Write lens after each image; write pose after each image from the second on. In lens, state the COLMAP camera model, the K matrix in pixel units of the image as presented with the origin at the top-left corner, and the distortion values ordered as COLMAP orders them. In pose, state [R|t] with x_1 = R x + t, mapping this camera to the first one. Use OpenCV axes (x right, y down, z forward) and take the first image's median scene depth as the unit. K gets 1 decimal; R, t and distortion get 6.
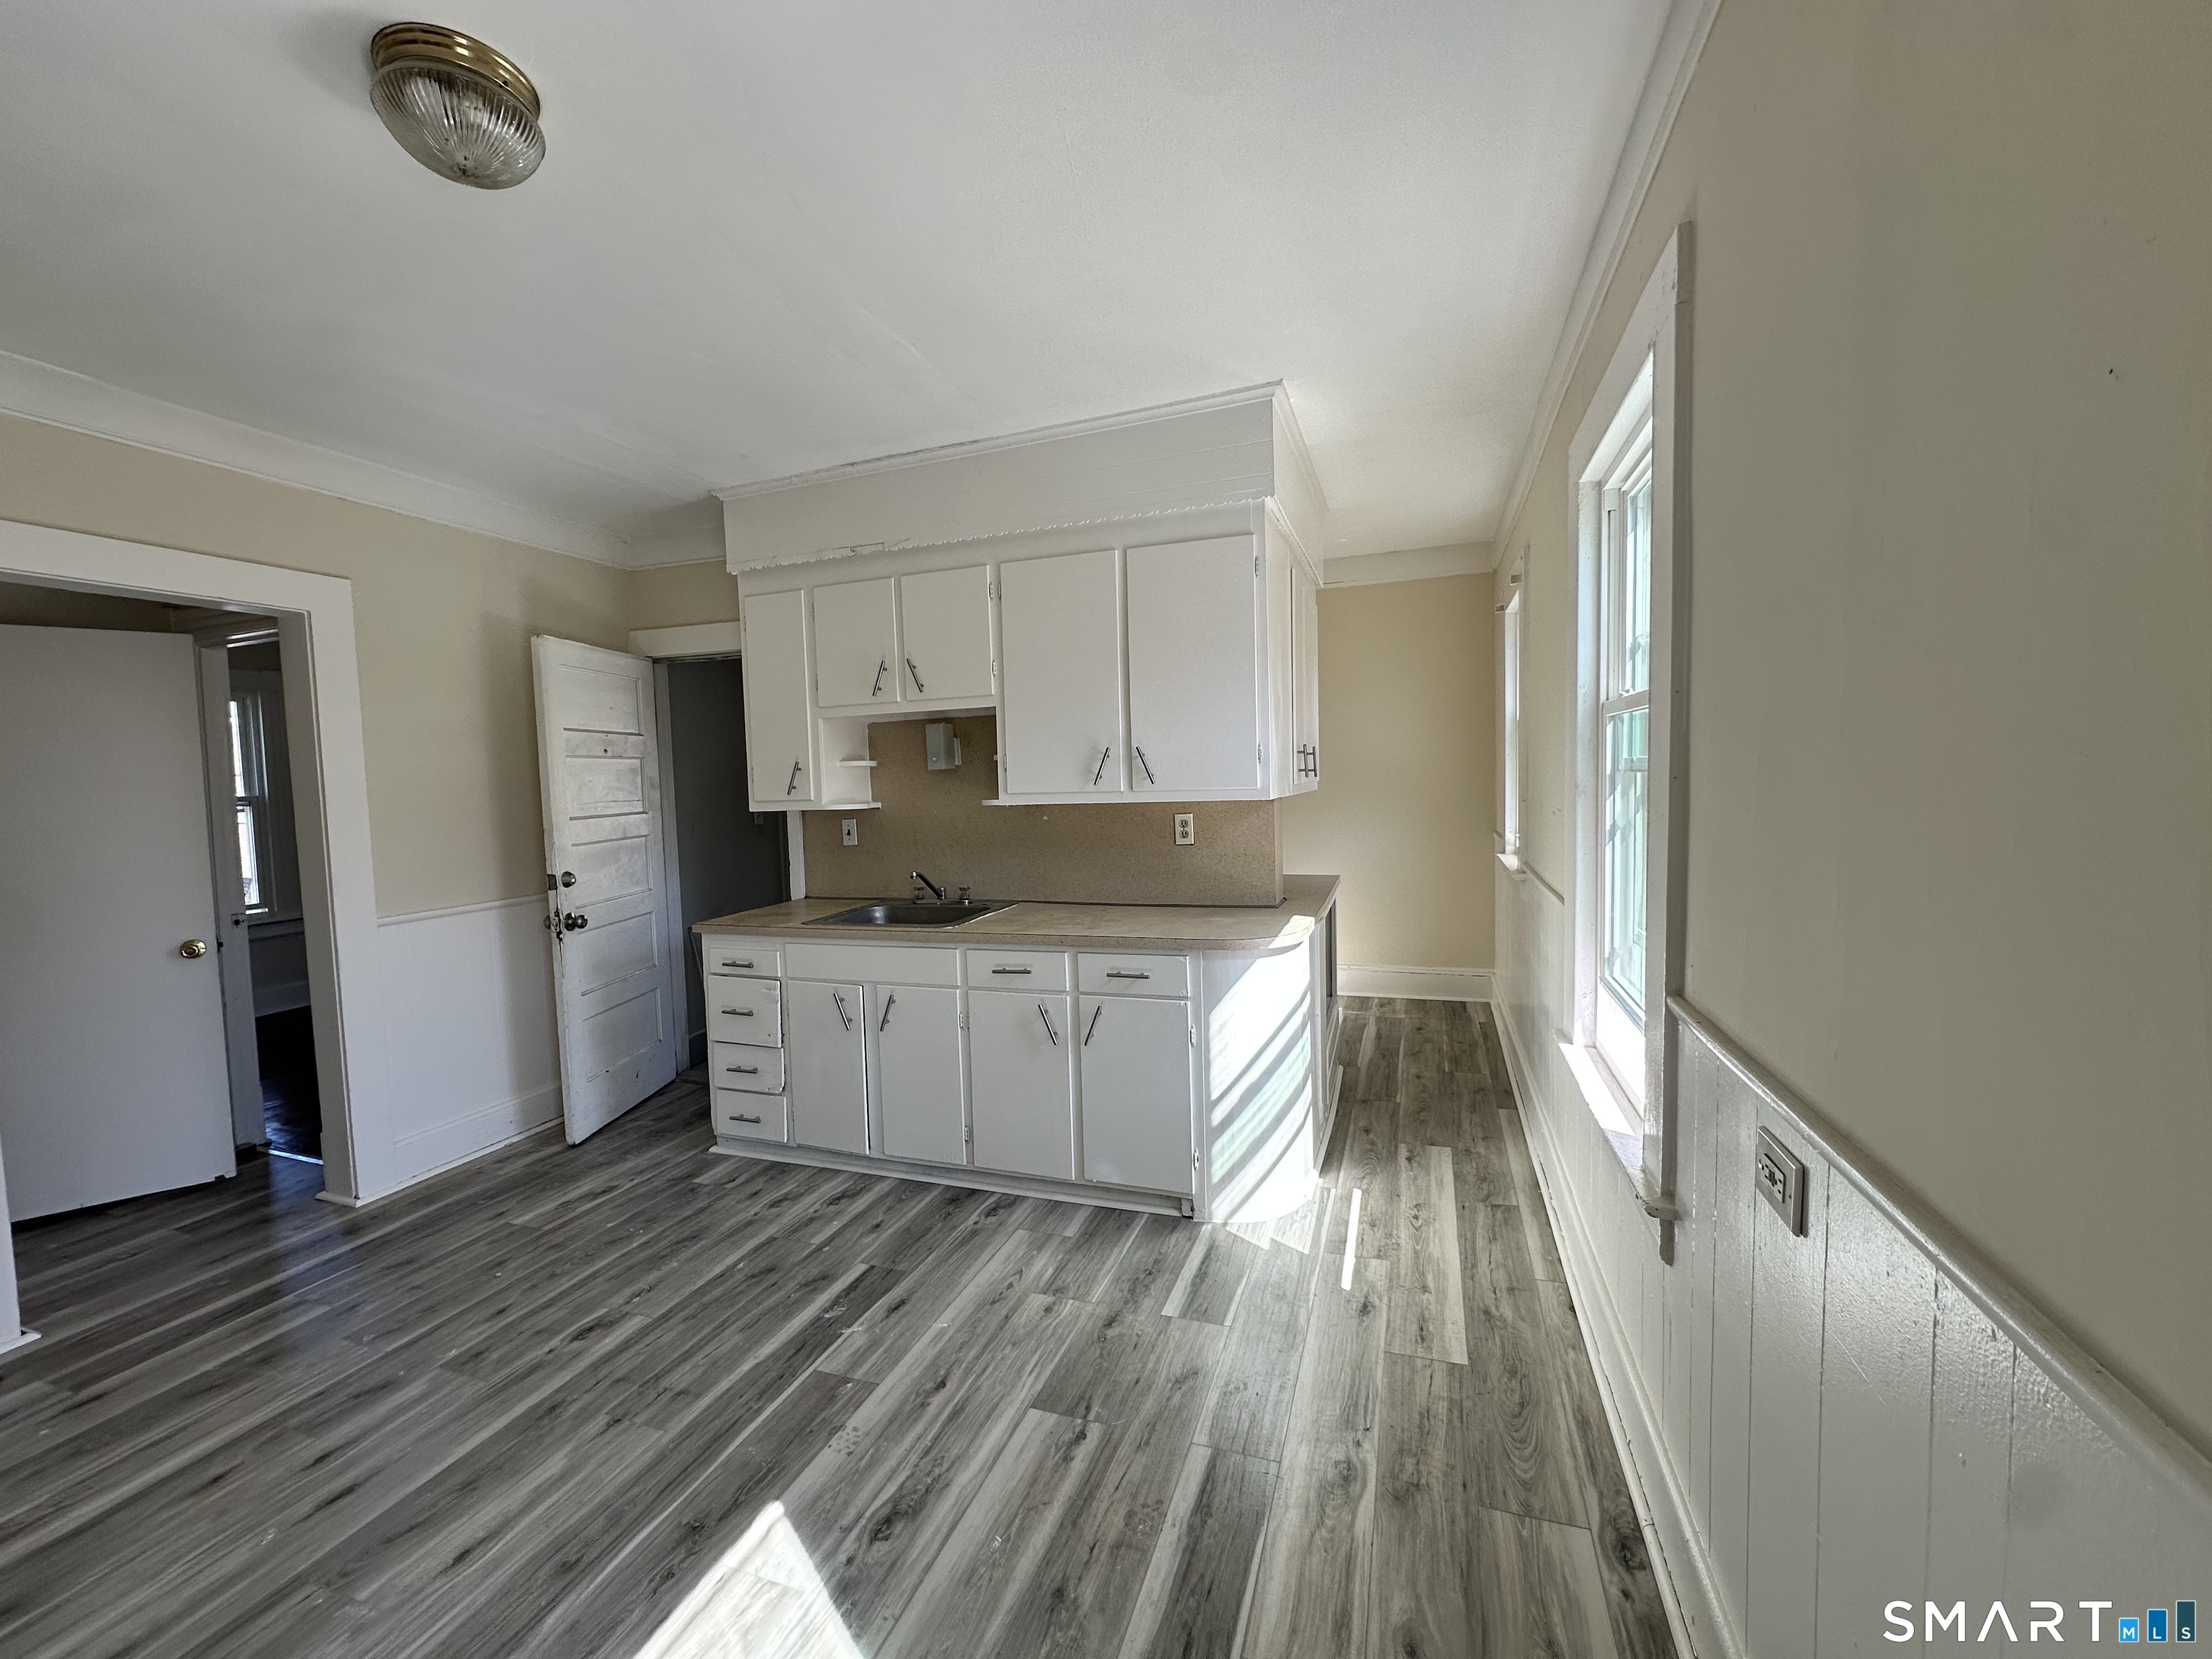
lens RADIAL K [[883.0, 0, 1104.9], [0, 883.0, 828.1], [0, 0, 1]] dist [0.002640, 0.000267]
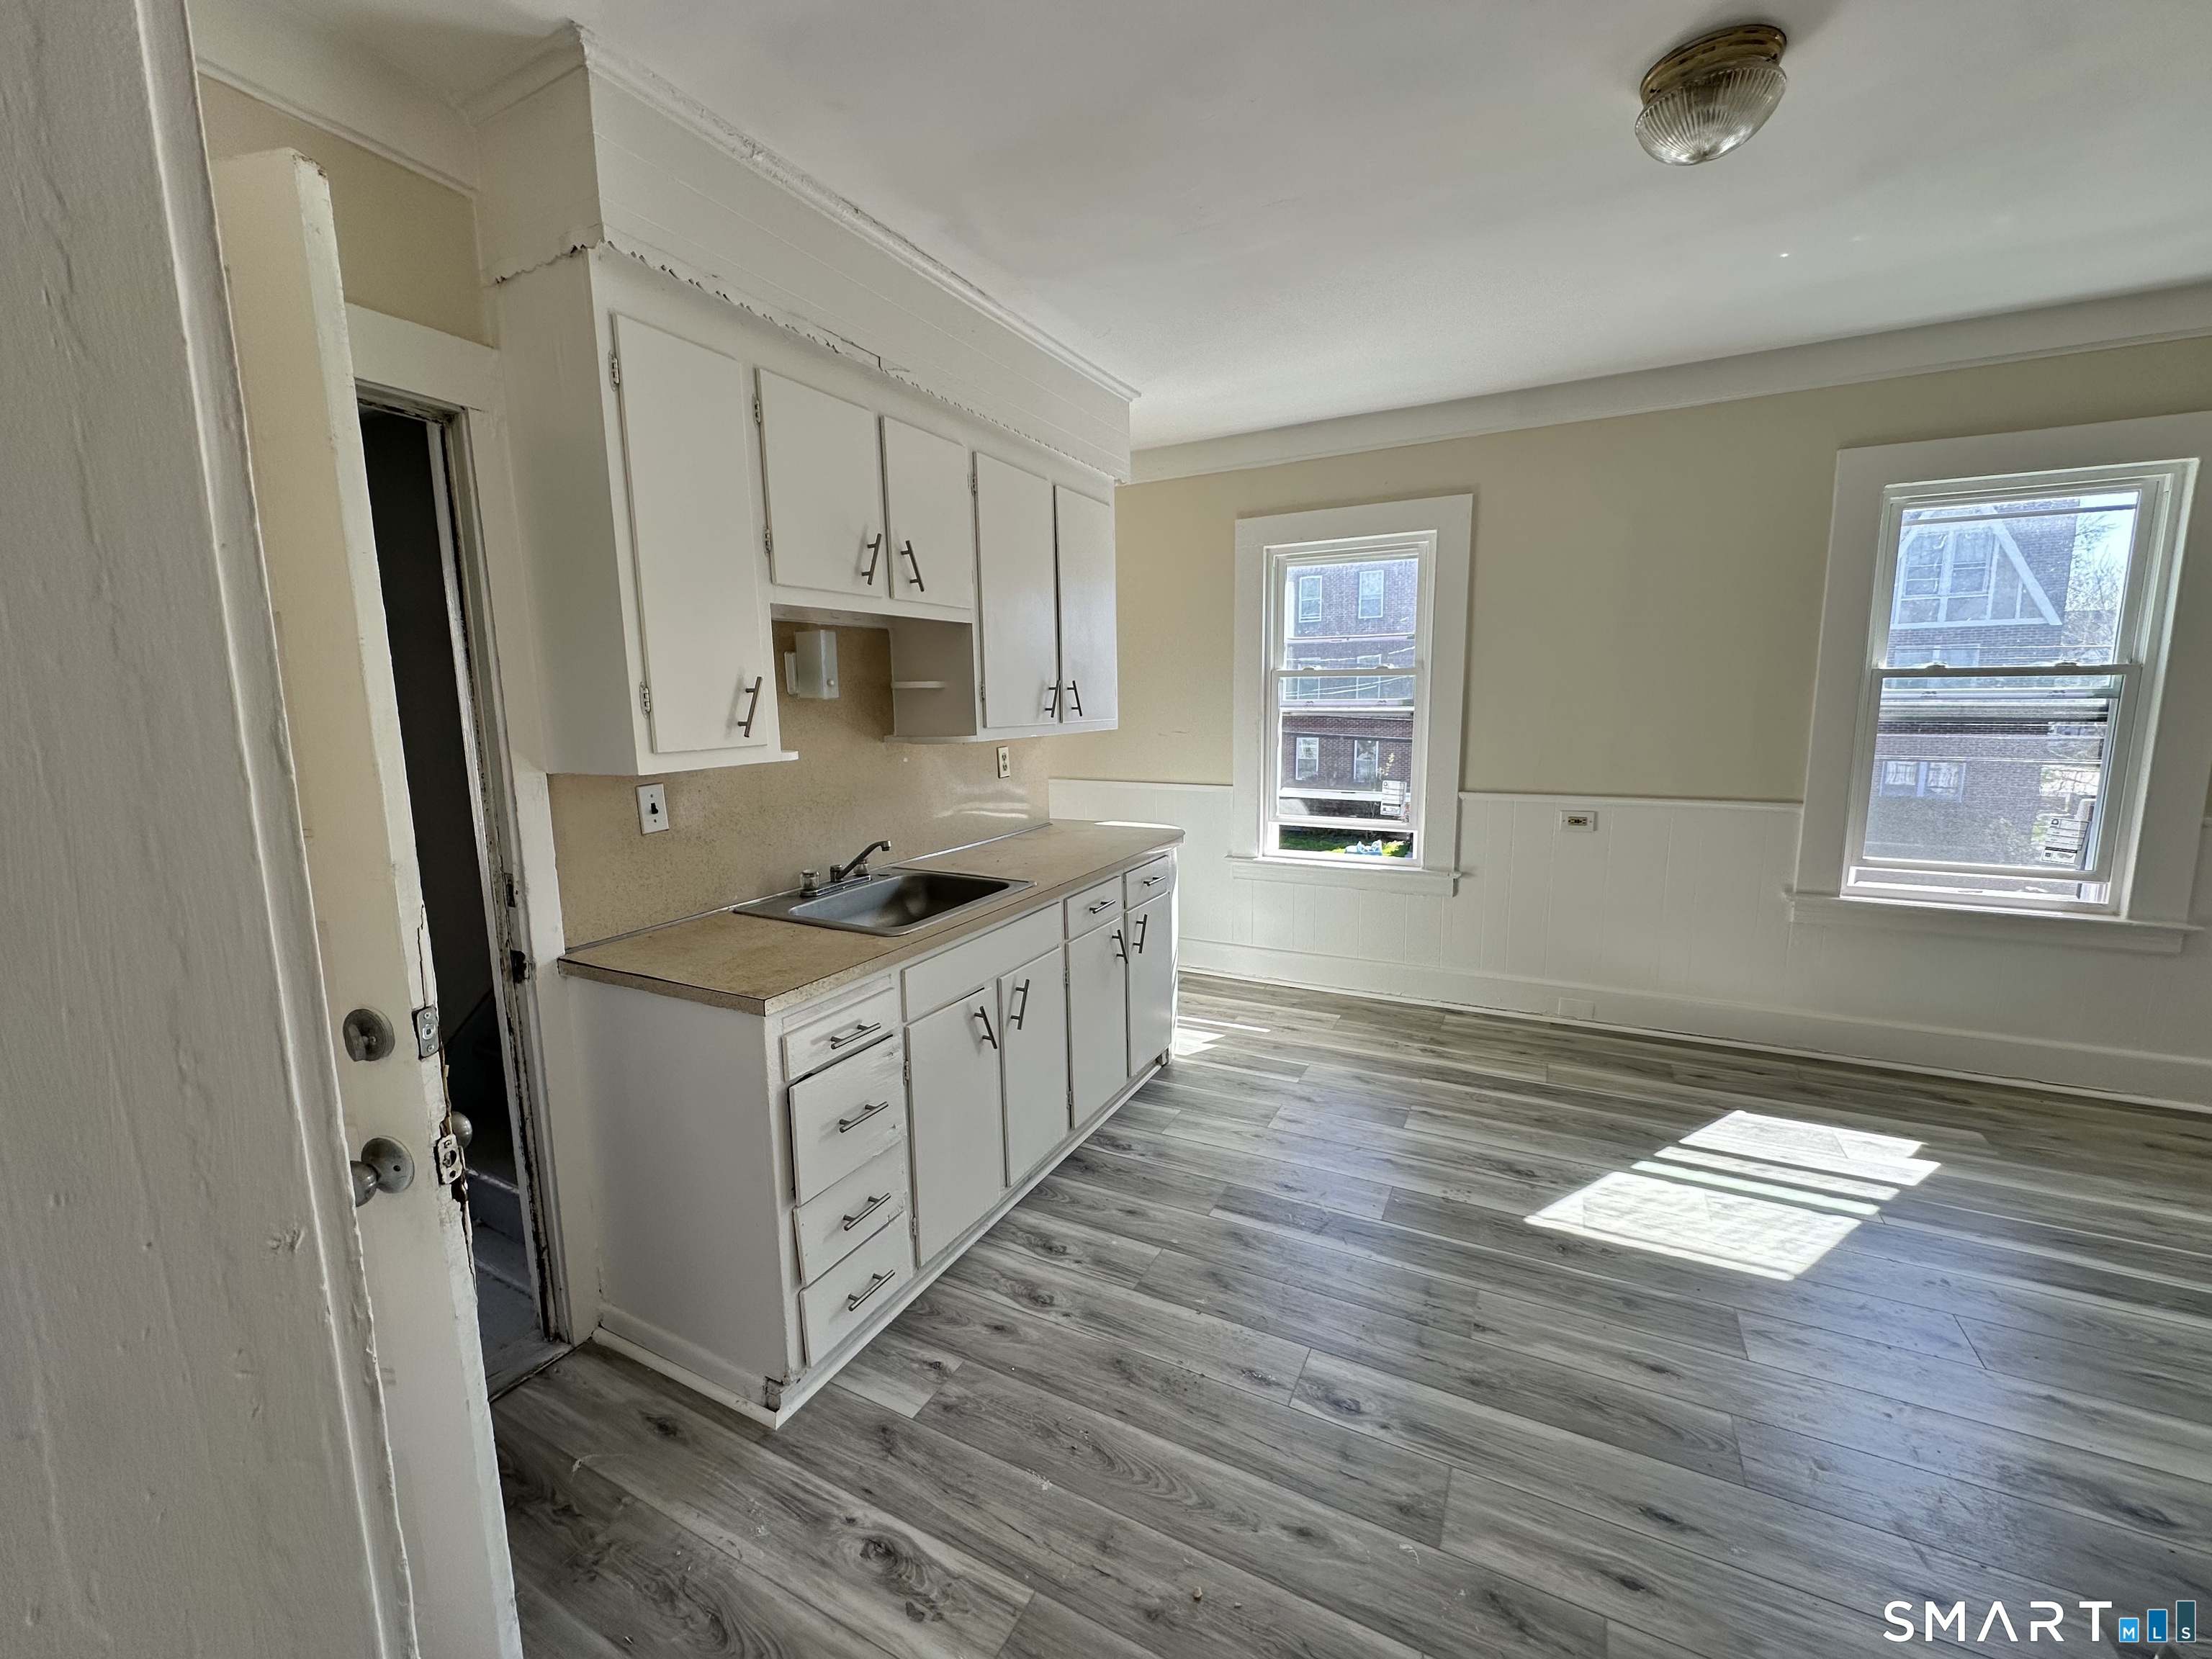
lens RADIAL K [[883.0, 0, 1108.0], [0, 883.0, 828.6], [0, 0, 1]] dist [0.002640, 0.000267]
pose [[0.131861, -0.120219, 0.983951, -1.277406], [0.069726, 0.991285, 0.111771, -0.039564], [-0.988813, 0.053869, 0.139094, 1.029973]]
